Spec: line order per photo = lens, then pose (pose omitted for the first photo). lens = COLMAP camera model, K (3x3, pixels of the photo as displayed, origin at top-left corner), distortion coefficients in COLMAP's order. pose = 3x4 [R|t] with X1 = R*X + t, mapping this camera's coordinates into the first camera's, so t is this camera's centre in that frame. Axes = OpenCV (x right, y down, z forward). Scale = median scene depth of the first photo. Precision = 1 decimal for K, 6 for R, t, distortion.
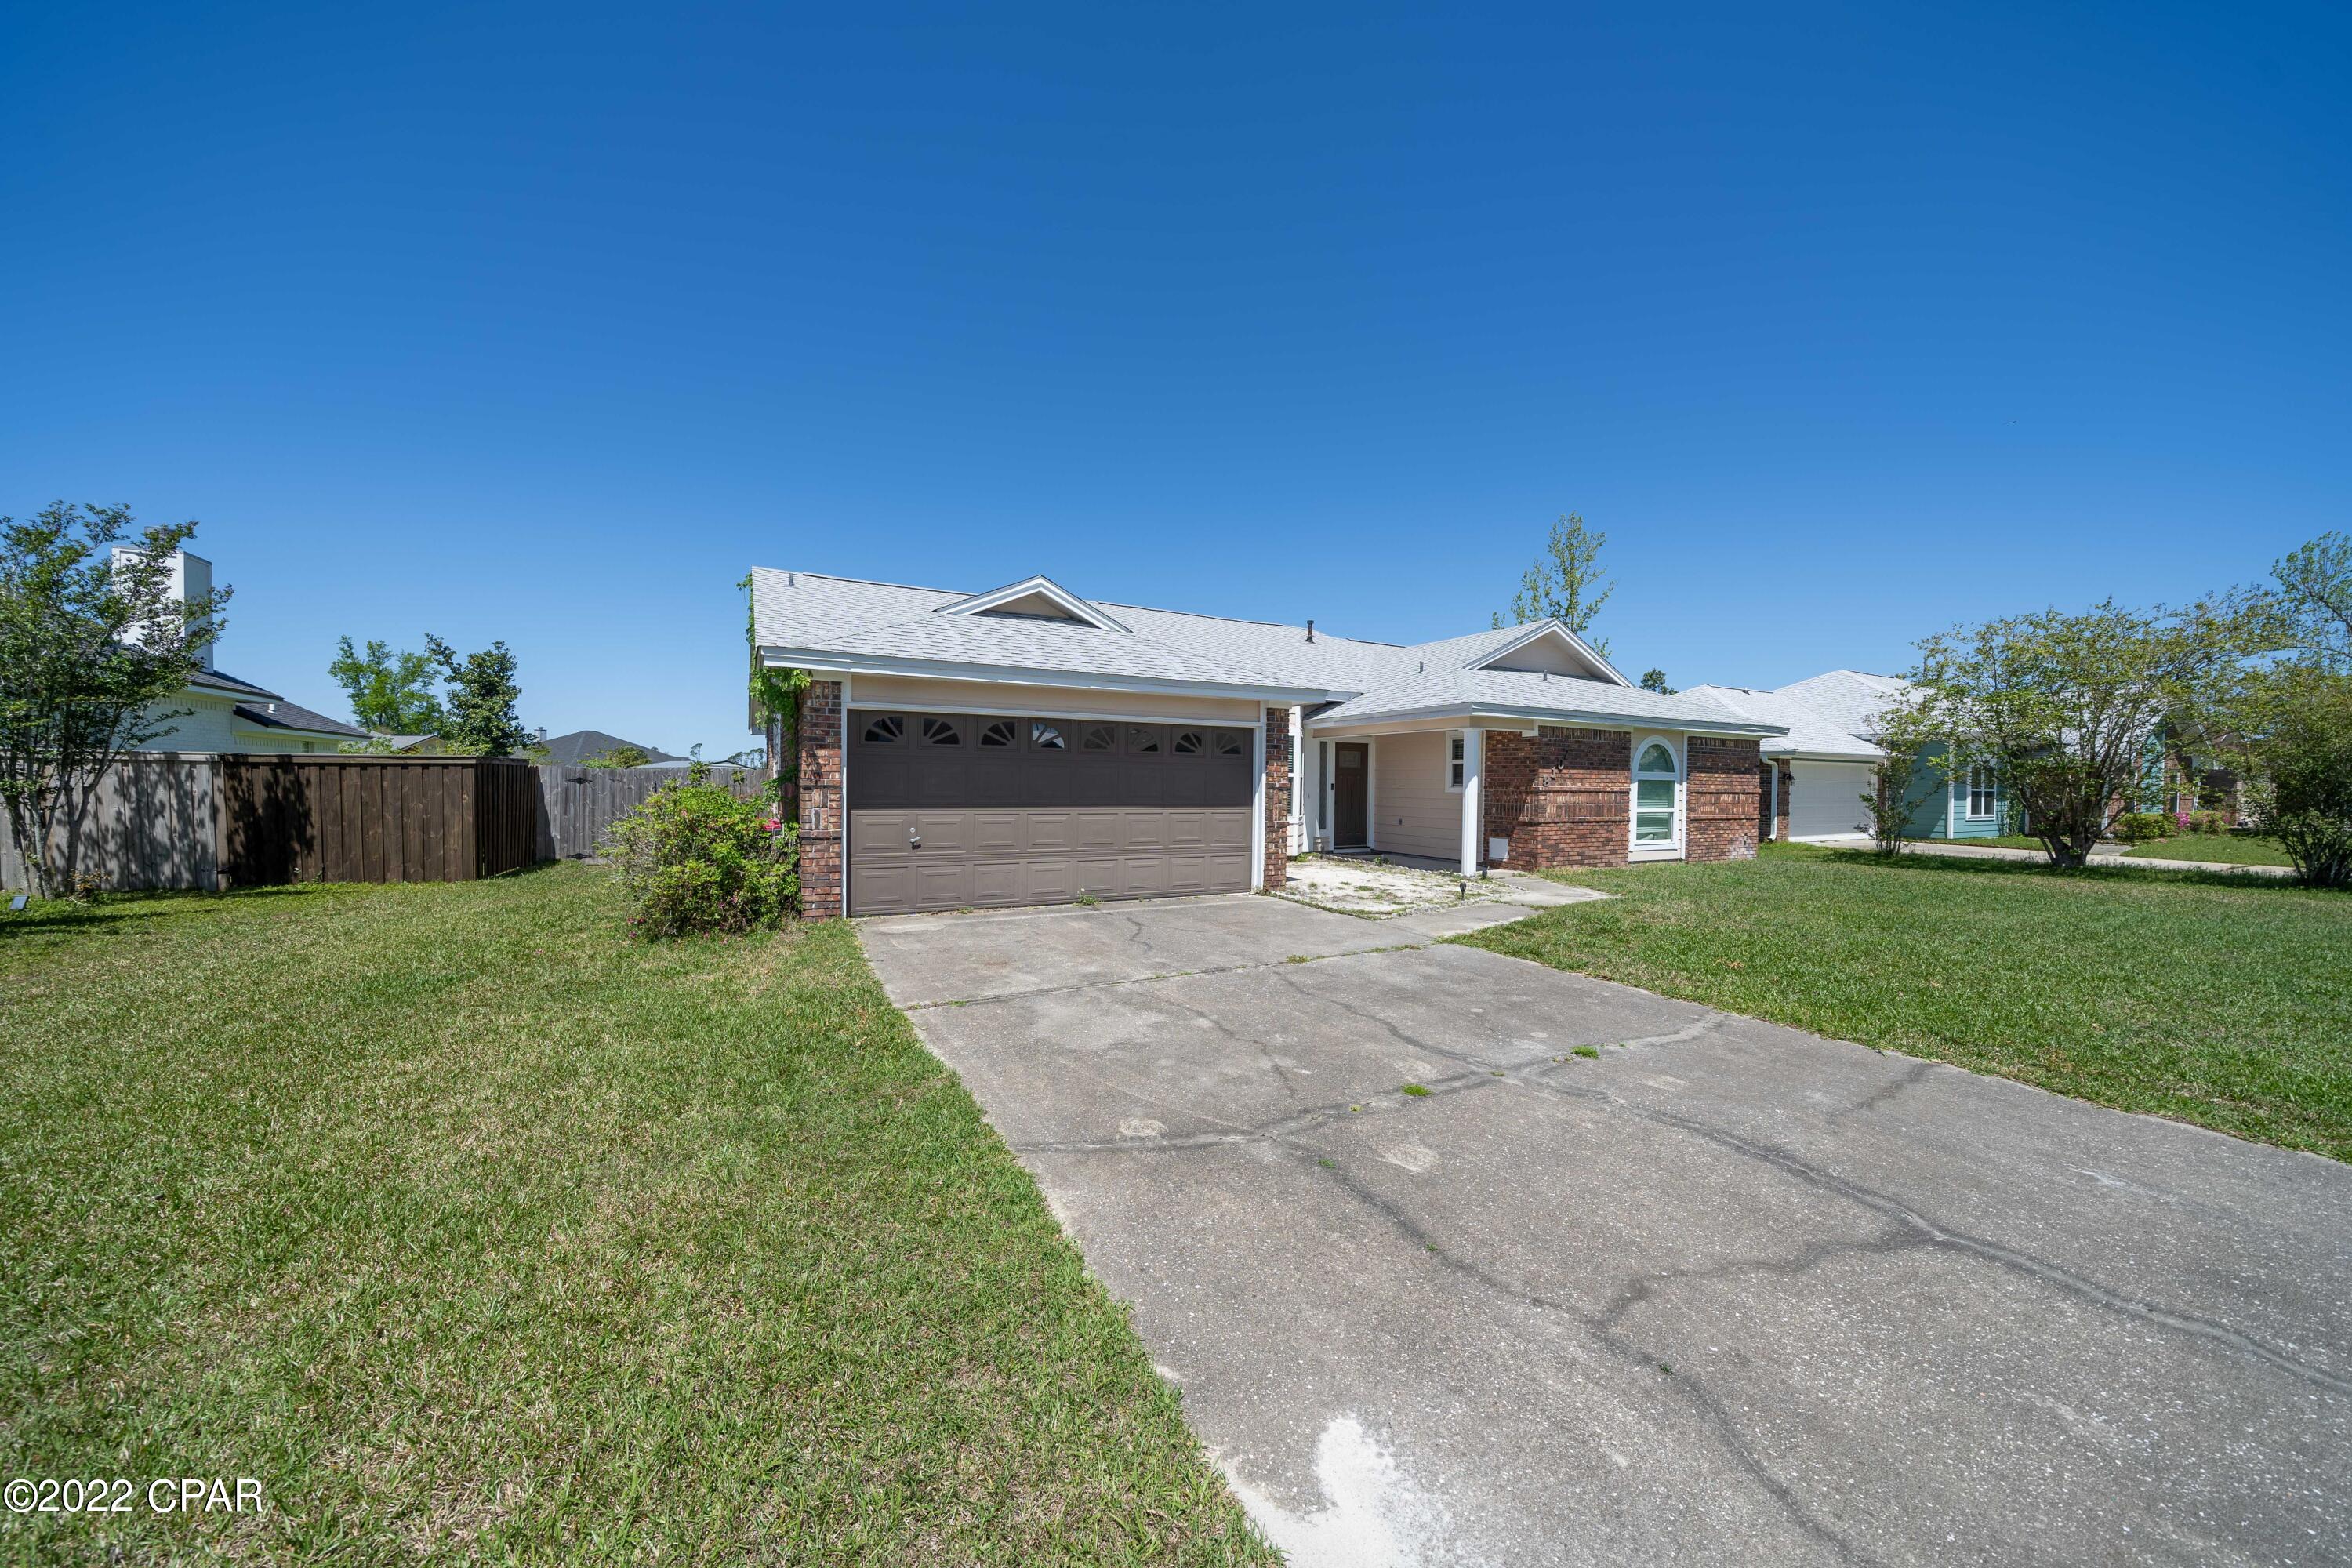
lens RADIAL K [[803.6, 0, 1165.9], [0, 803.6, 800.7], [0, 0, 1]] dist [-0.005656, -0.000134]
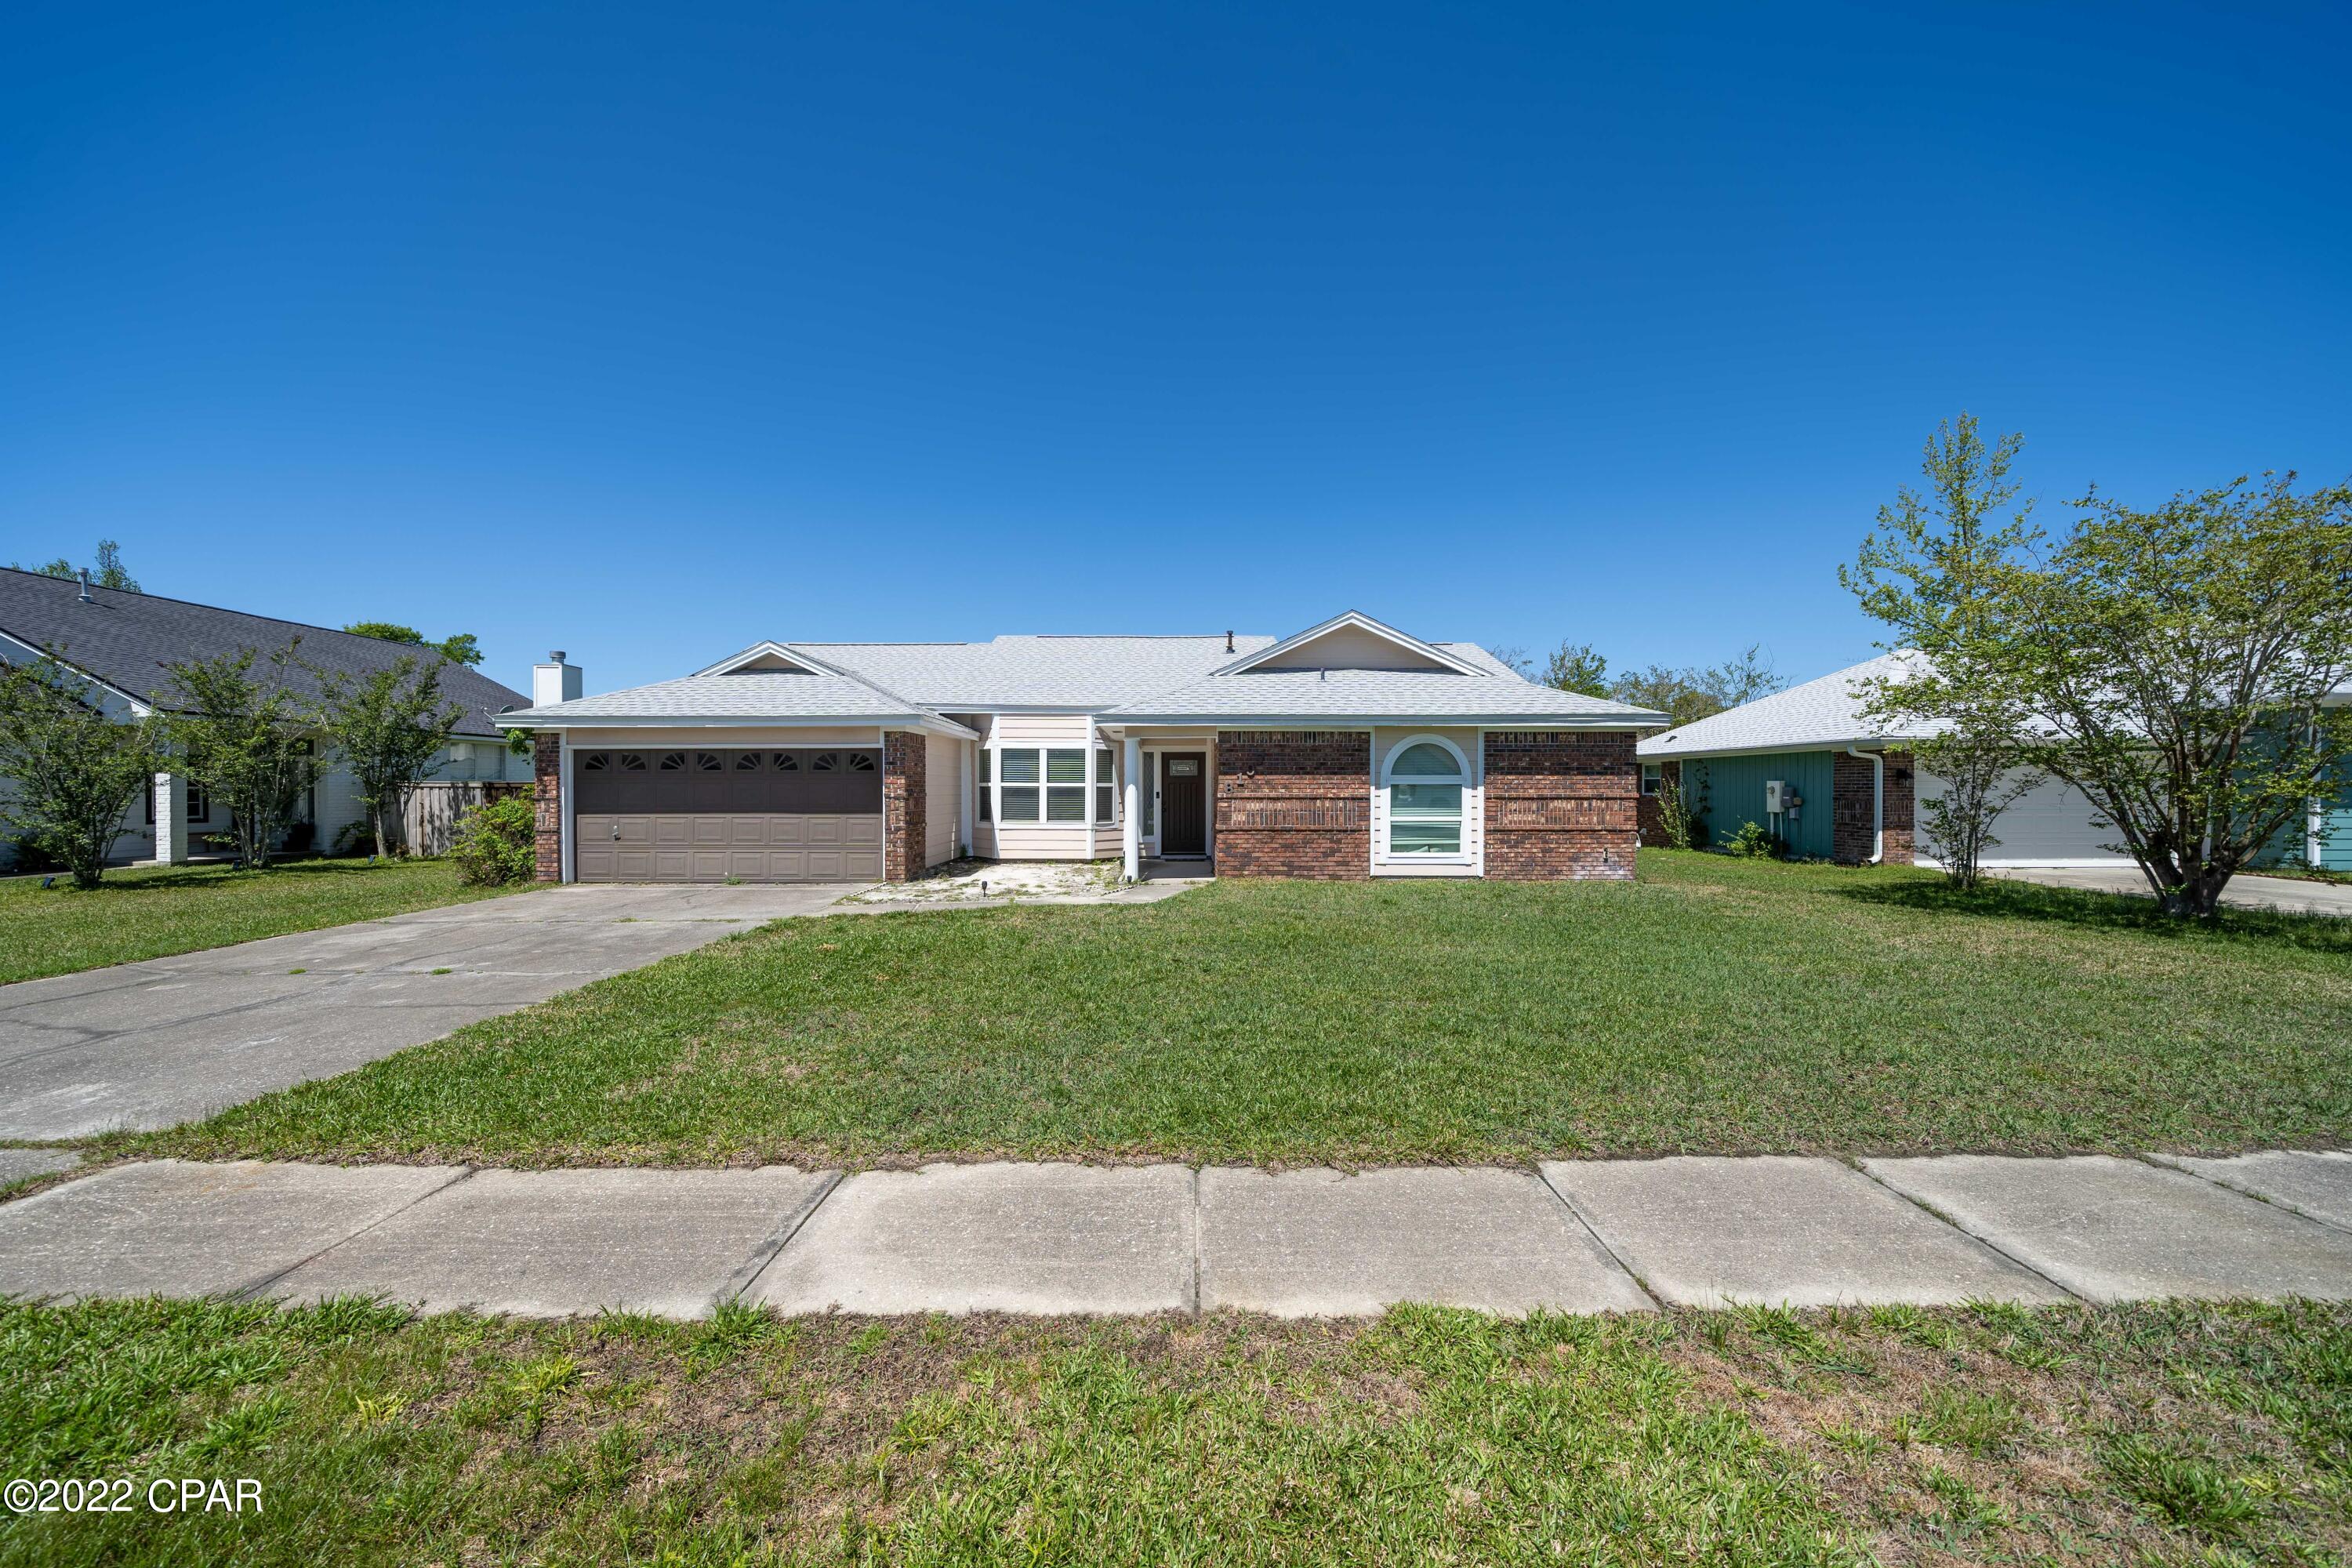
lens RADIAL K [[803.6, 0, 1165.9], [0, 803.6, 800.7], [0, 0, 1]] dist [-0.005656, -0.000134]
pose [[0.883746, -0.005932, -0.467930, 0.807337], [0.000389, 0.999929, -0.011941, 0.002746], [0.467967, 0.010371, 0.883685, 0.097226]]
